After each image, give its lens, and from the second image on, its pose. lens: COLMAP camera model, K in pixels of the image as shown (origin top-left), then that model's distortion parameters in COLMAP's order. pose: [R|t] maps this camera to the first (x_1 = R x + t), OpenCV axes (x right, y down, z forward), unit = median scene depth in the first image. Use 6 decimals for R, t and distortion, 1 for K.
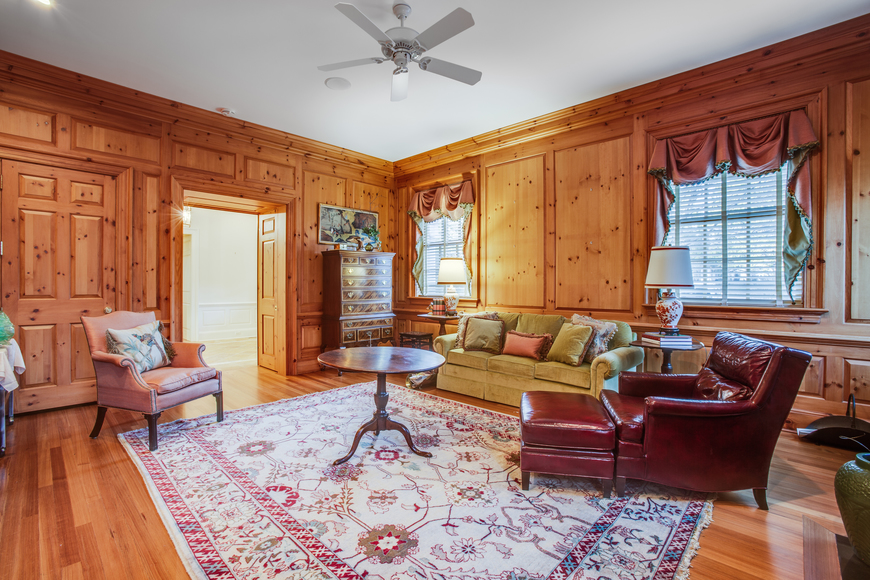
lens RADIAL K [[406.1, 0, 431.1], [0, 406.1, 288.9], [0, 0, 1]] dist [-0.090948, 0.040489]
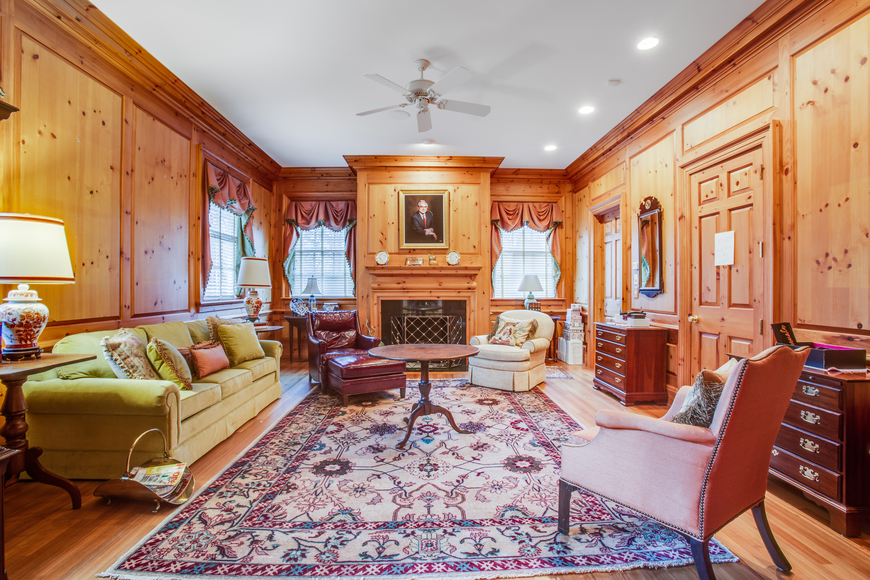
lens RADIAL K [[406.1, 0, 431.1], [0, 406.1, 288.9], [0, 0, 1]] dist [-0.090948, 0.040489]
pose [[-0.715992, -0.008187, 0.698061, -0.842137], [0.000059, 0.999931, 0.011788, -0.015155], [-0.698109, 0.008481, -0.715941, 1.633900]]
